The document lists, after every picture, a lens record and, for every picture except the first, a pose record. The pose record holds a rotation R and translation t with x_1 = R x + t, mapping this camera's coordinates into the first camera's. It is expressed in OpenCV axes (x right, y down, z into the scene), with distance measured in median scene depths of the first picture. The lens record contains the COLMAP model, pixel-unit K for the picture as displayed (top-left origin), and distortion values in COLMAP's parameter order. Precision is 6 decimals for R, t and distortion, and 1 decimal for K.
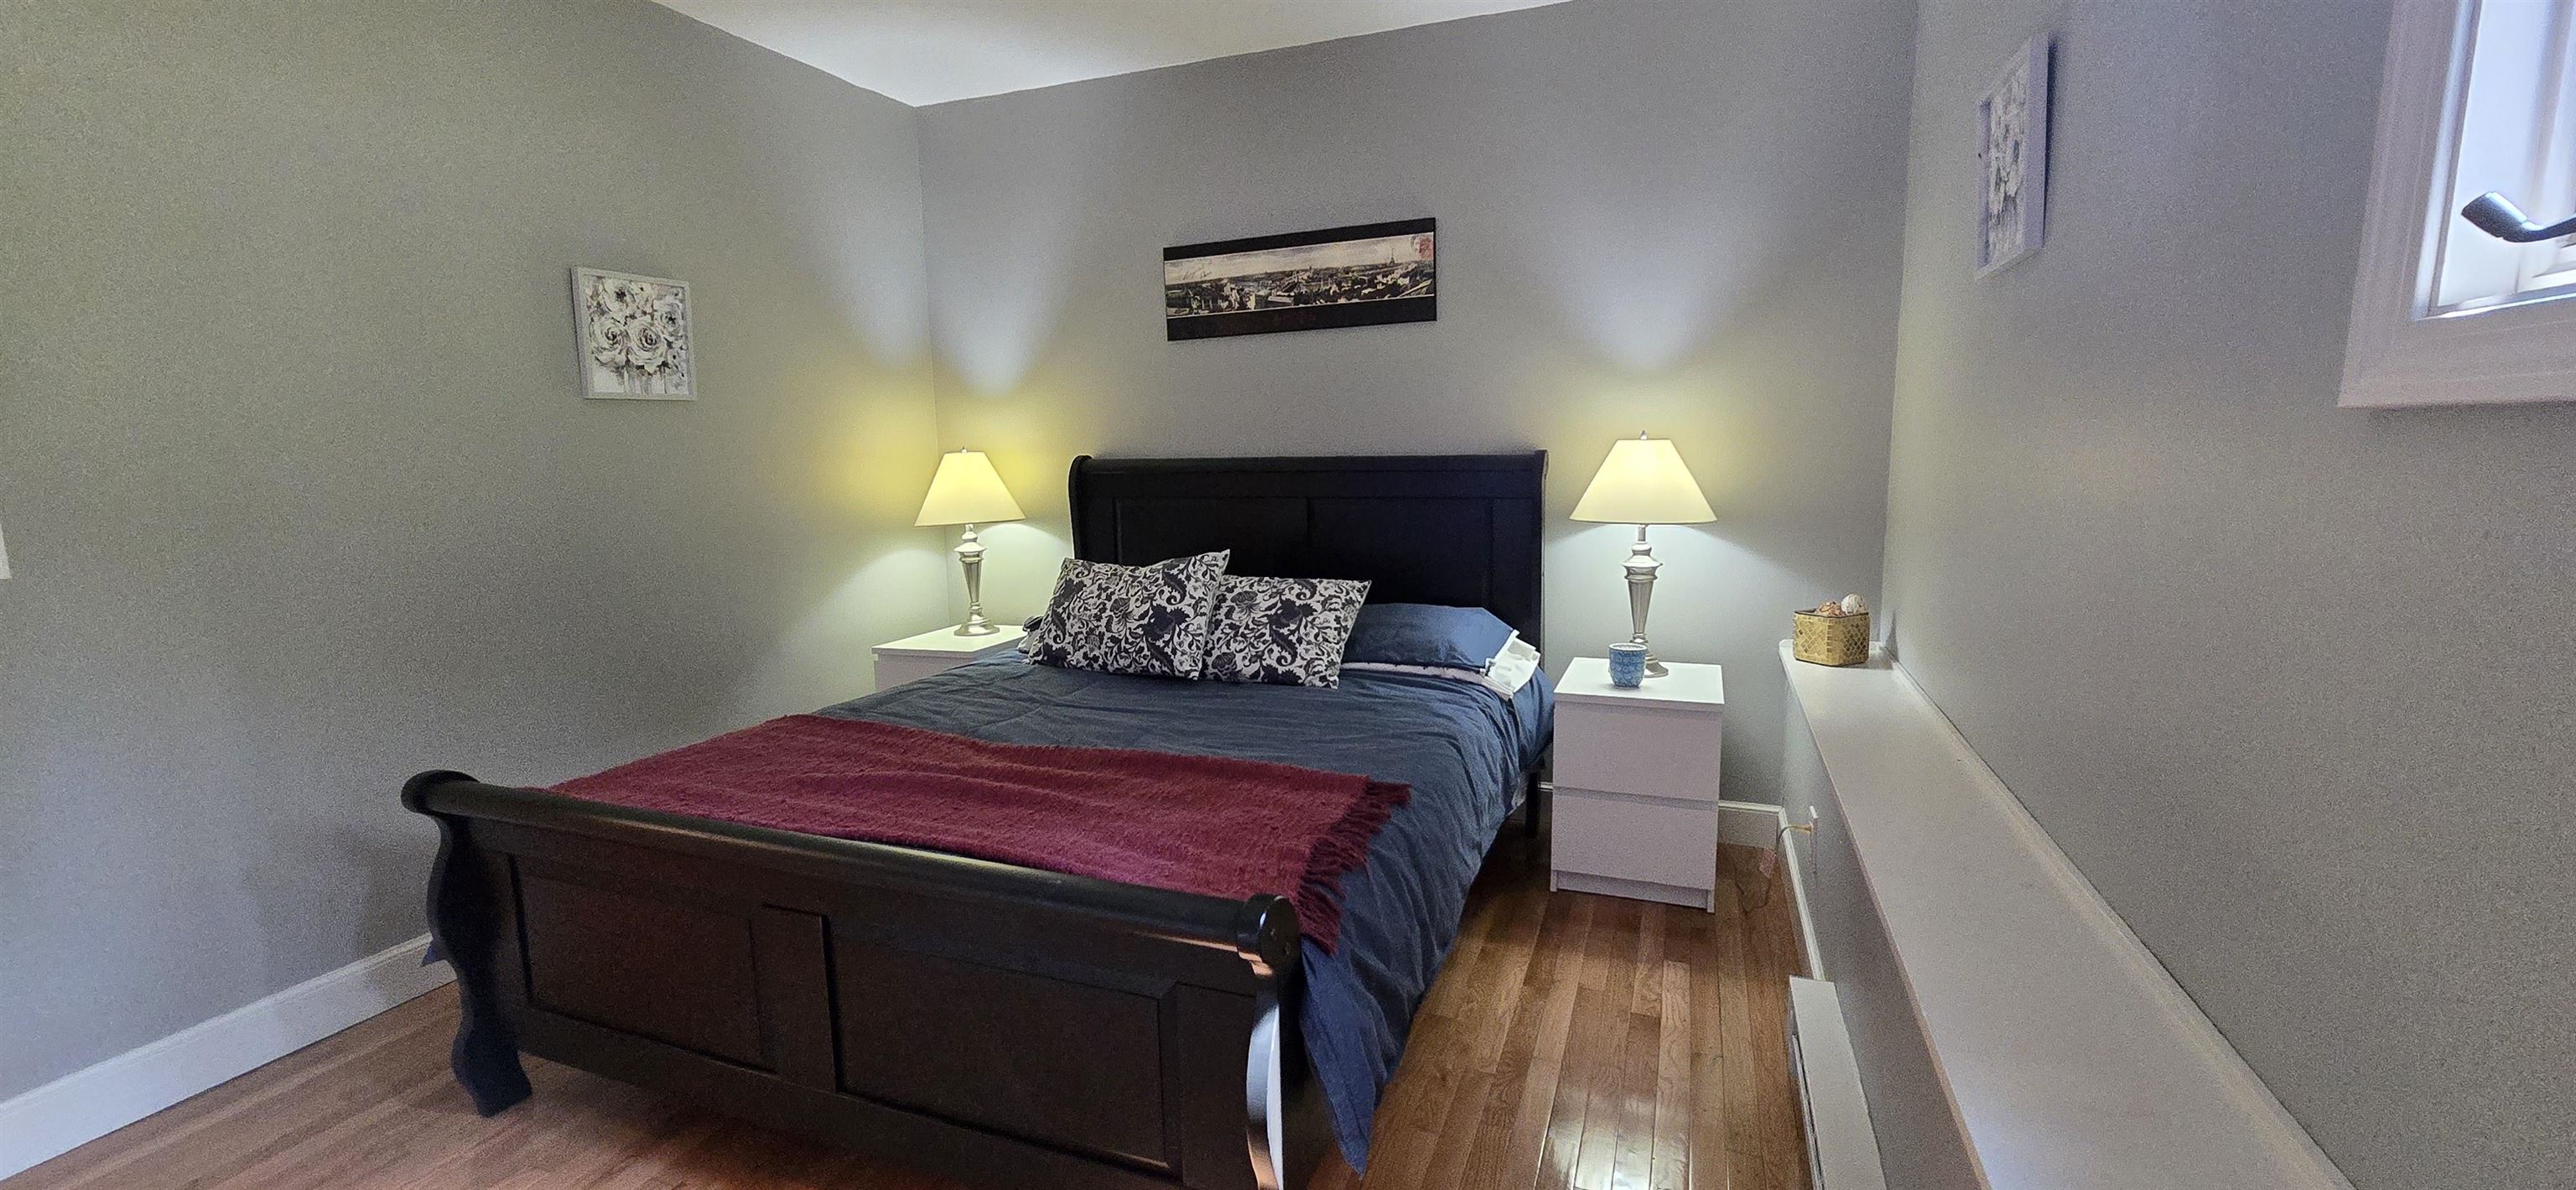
lens RADIAL K [[1057.0, 0, 1275.9], [0, 1057.0, 594.3], [0, 0, 1]] dist [-0.012011, 0.002866]
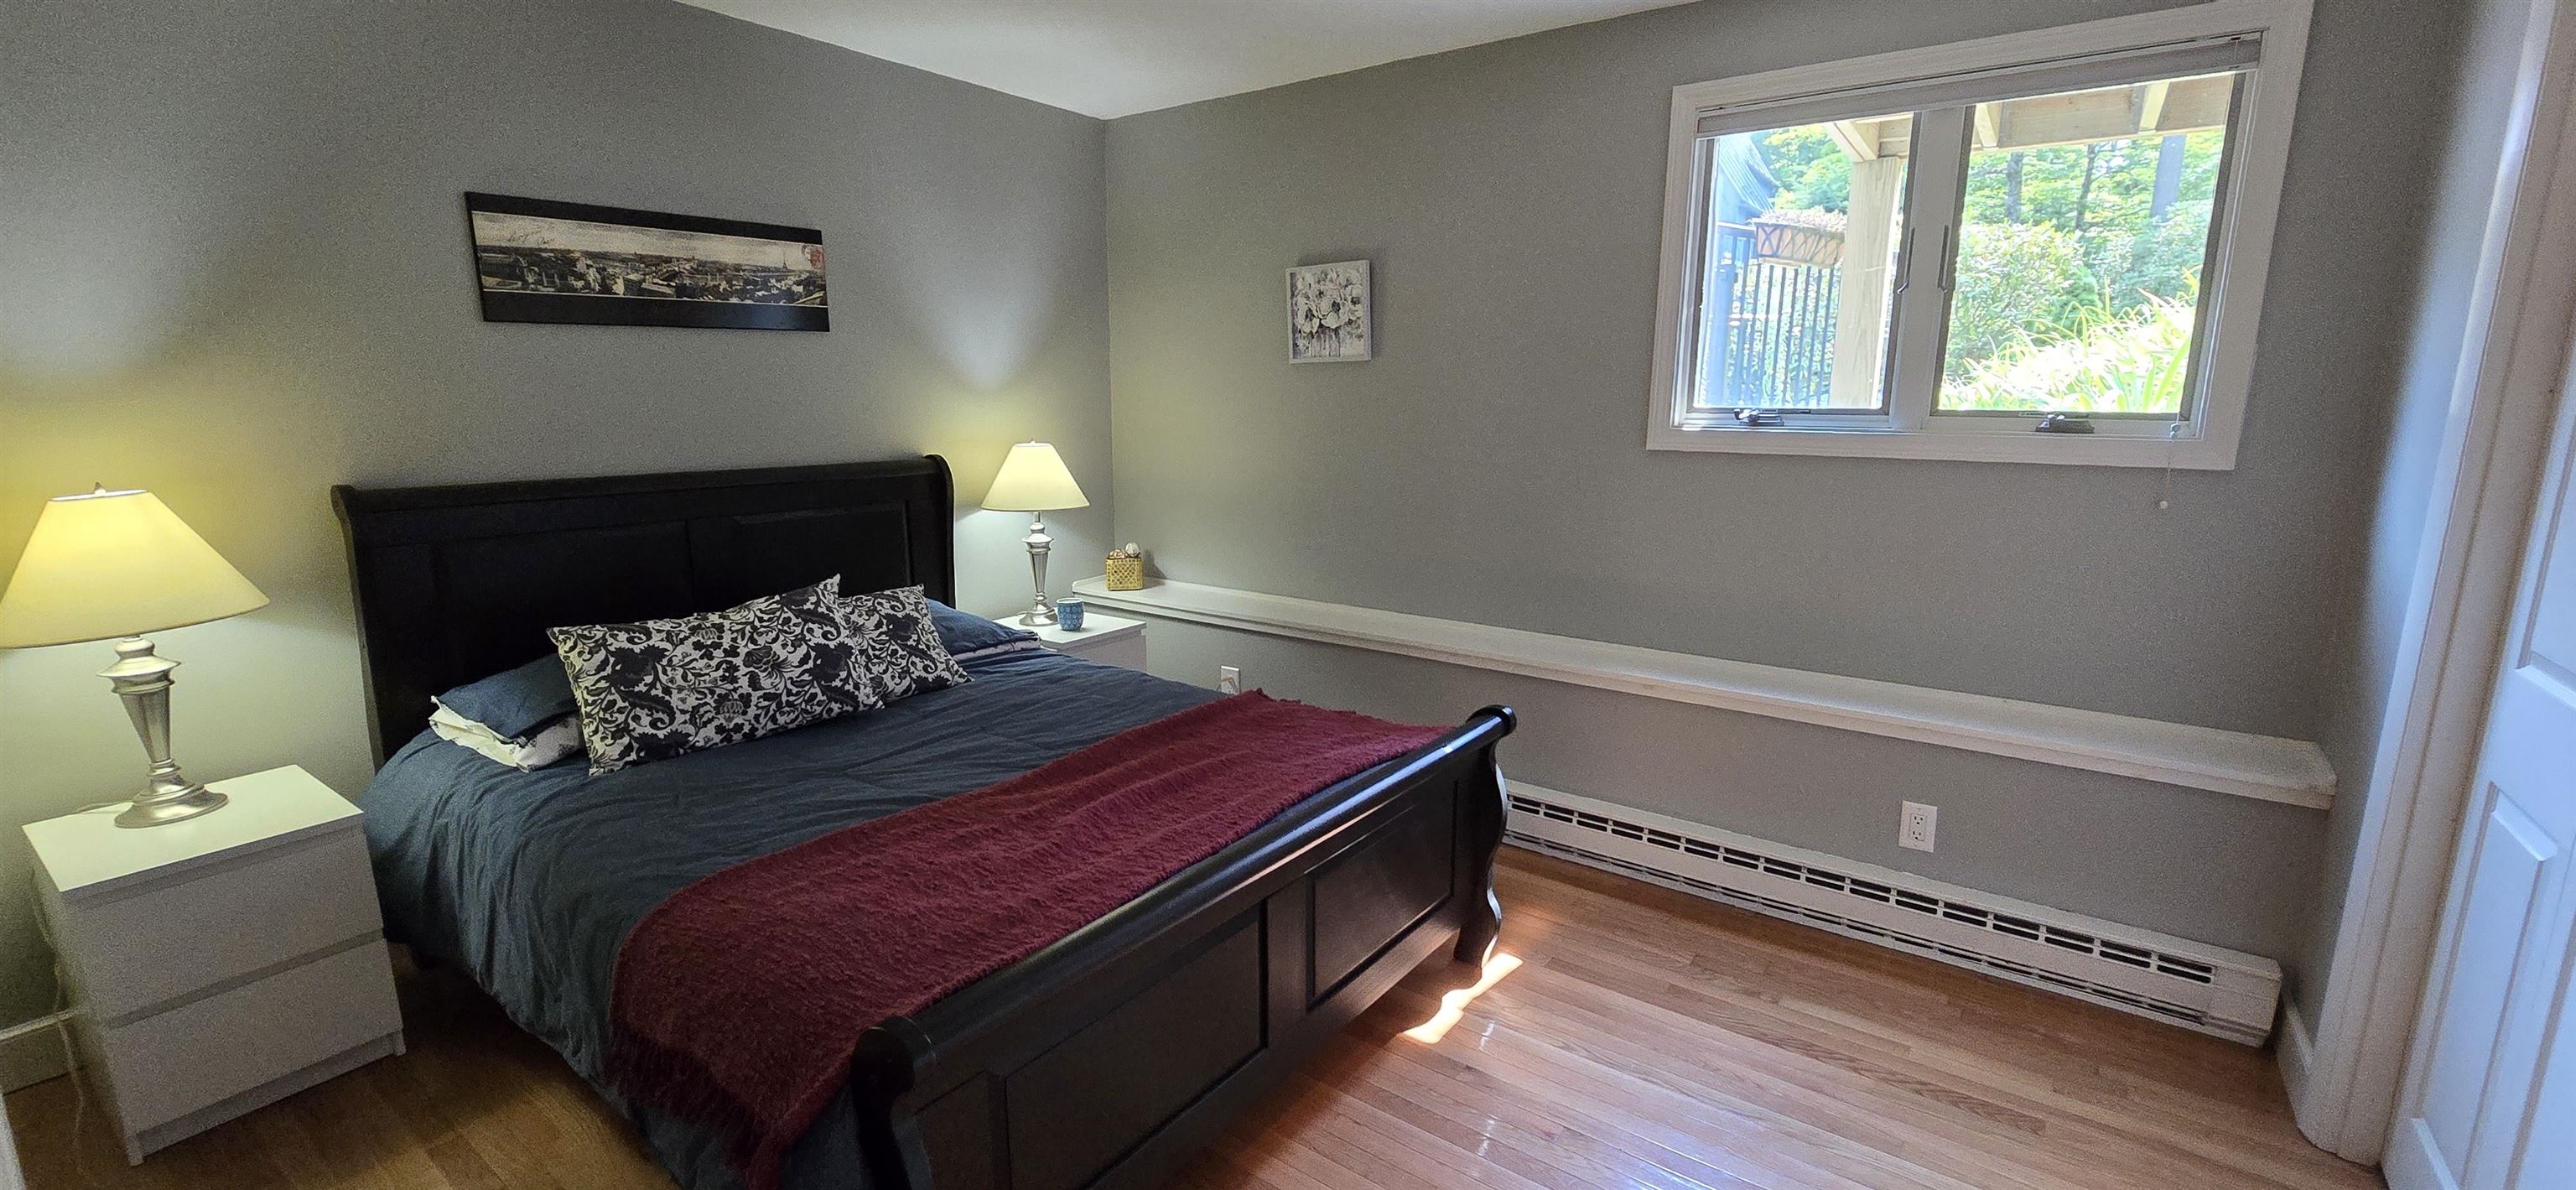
lens RADIAL K [[1057.0, 0, 1275.9], [0, 1057.0, 594.3], [0, 0, 1]] dist [-0.012011, 0.002866]
pose [[0.259089, -0.162873, 0.952021, -0.752328], [0.131329, 0.982465, 0.132341, -0.086961], [-0.956883, 0.090740, 0.275937, 0.323902]]
